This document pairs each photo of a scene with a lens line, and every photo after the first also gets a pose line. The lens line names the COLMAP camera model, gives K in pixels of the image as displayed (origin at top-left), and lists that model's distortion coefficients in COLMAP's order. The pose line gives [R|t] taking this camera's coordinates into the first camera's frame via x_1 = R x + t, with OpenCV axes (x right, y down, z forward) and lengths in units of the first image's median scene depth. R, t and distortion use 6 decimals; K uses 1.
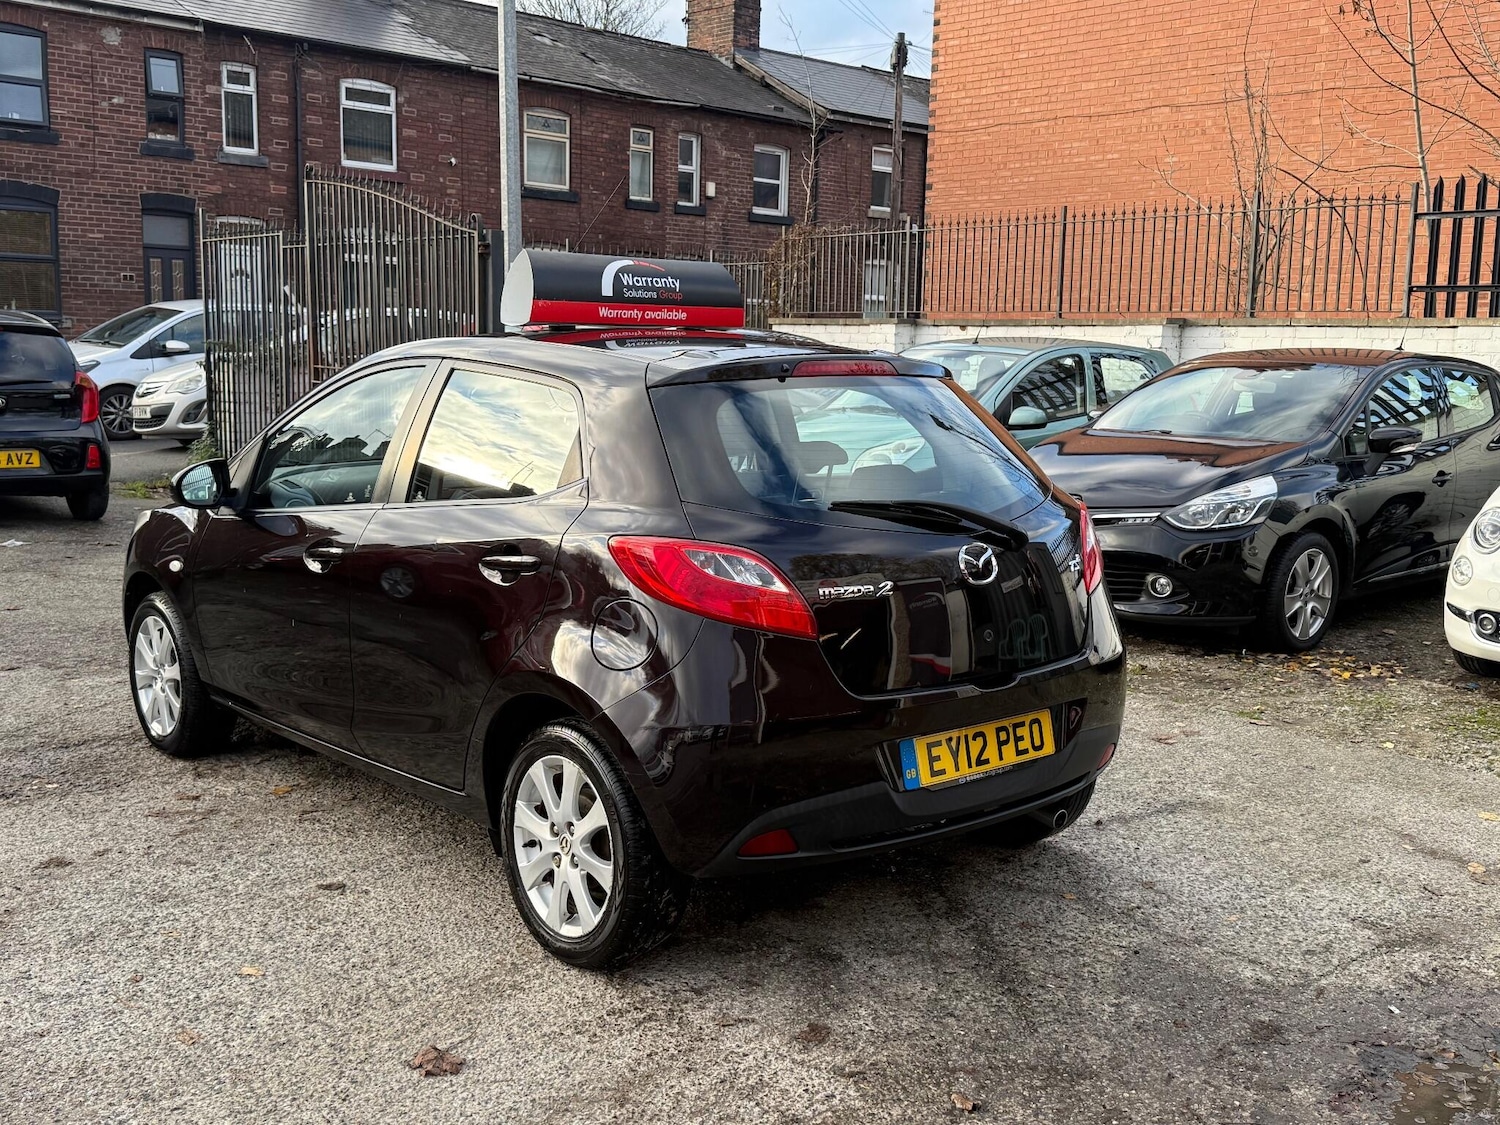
lens RADIAL K [[1572.7, 0, 746.7], [0, 1572.7, 549.4], [0, 0, 1]] dist [0.079584, 0.000000]
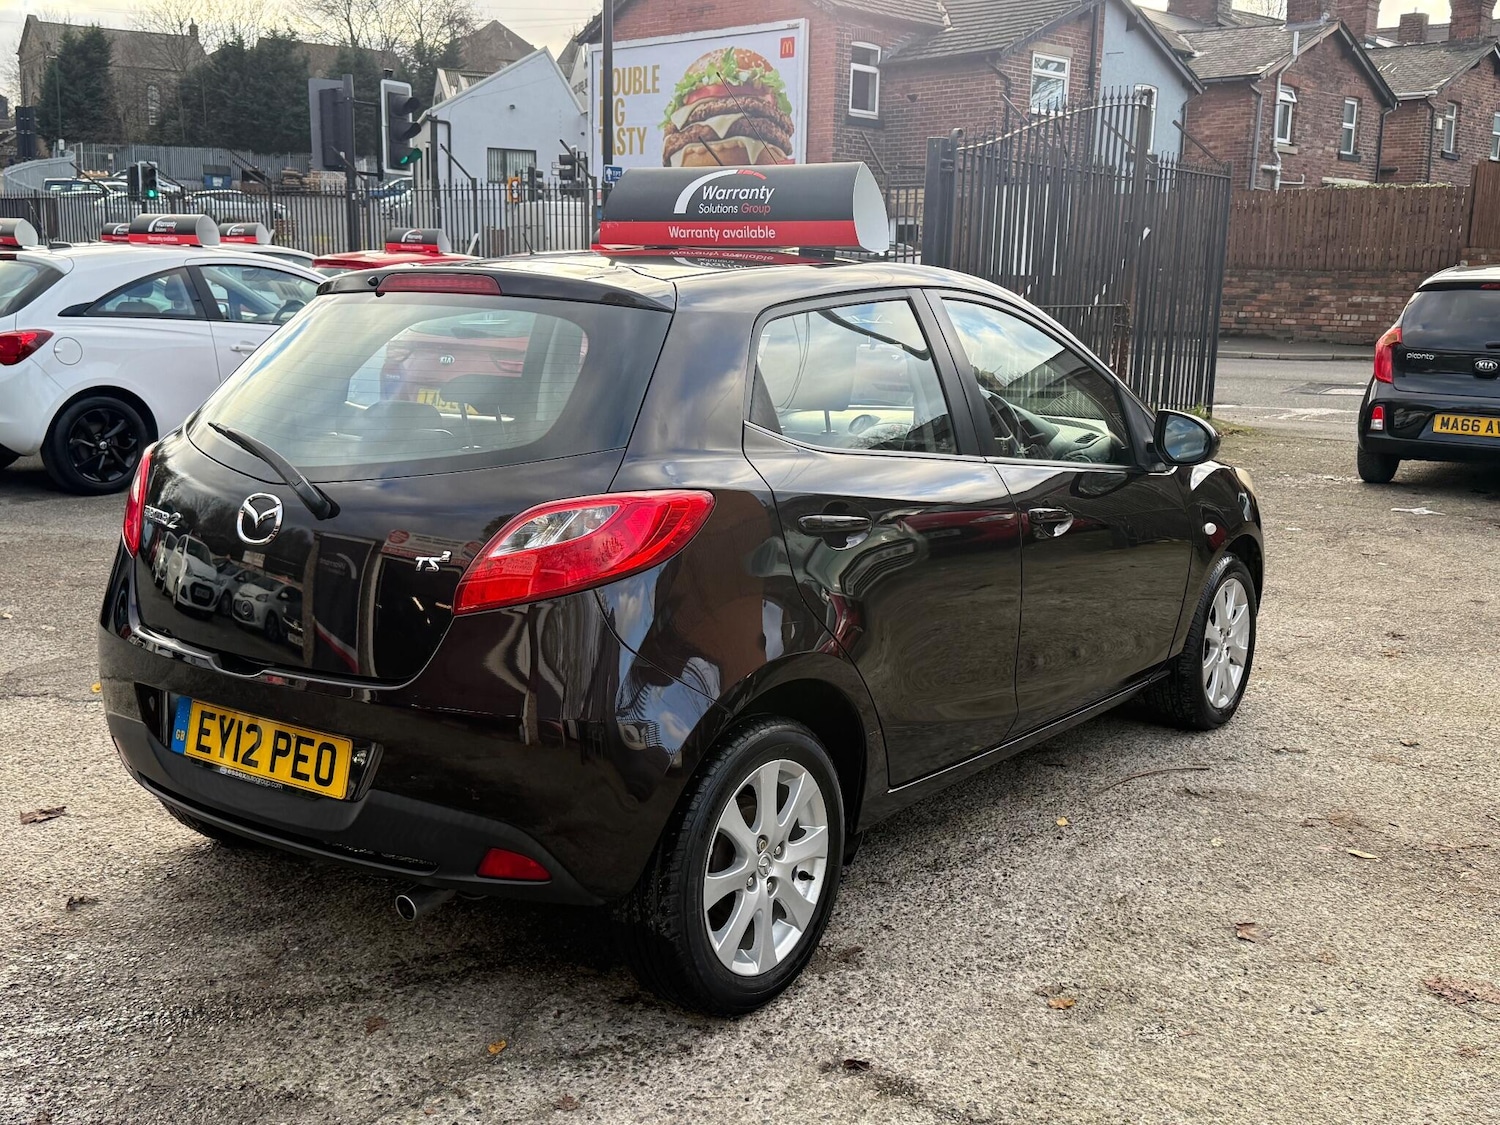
lens RADIAL K [[1572.7, 0, 746.2], [0, 1572.7, 562.8], [0, 0, 1]] dist [0.079584, 0.000000]
pose [[0.237079, 0.160079, -0.958211, 0.952471], [-0.141474, 0.981505, 0.128968, -0.105636], [0.961134, 0.104986, 0.255341, 0.995045]]
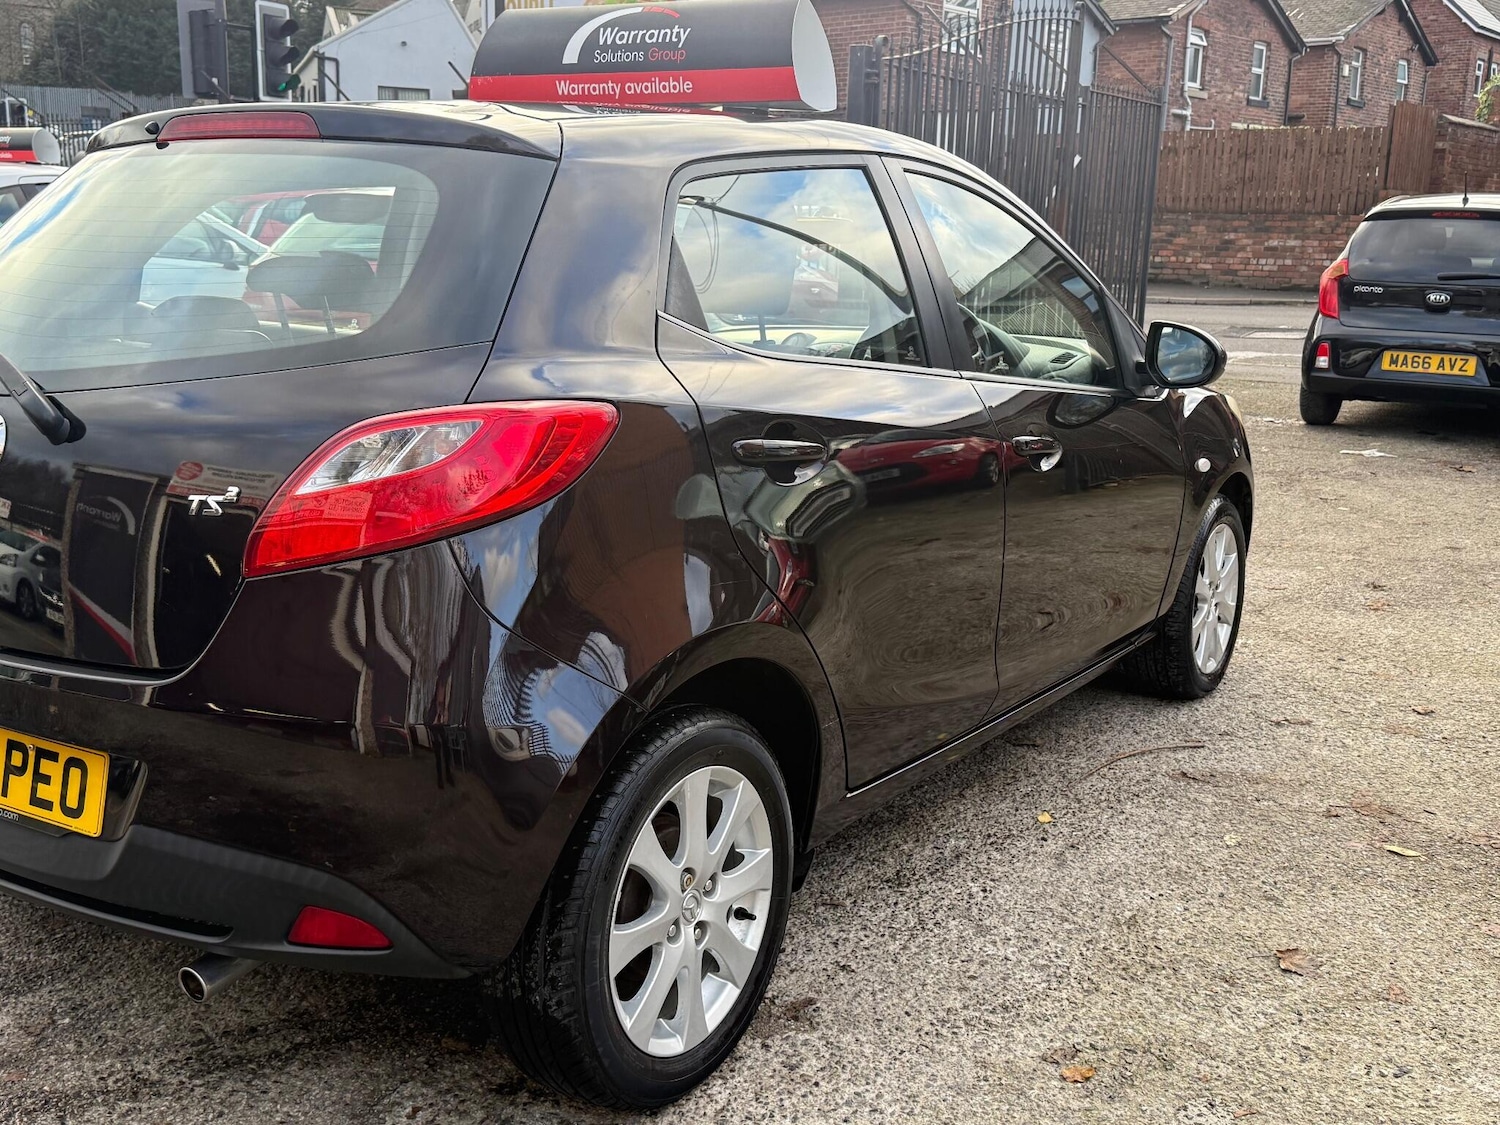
lens RADIAL K [[1572.7, 0, 749.2], [0, 1572.7, 577.8], [0, 0, 1]] dist [0.079584, 0.000000]
pose [[0.295640, 0.193549, -0.935487, 0.756529], [-0.141263, 0.977352, 0.157568, -0.072968], [0.944797, 0.085566, 0.316286, 1.044889]]
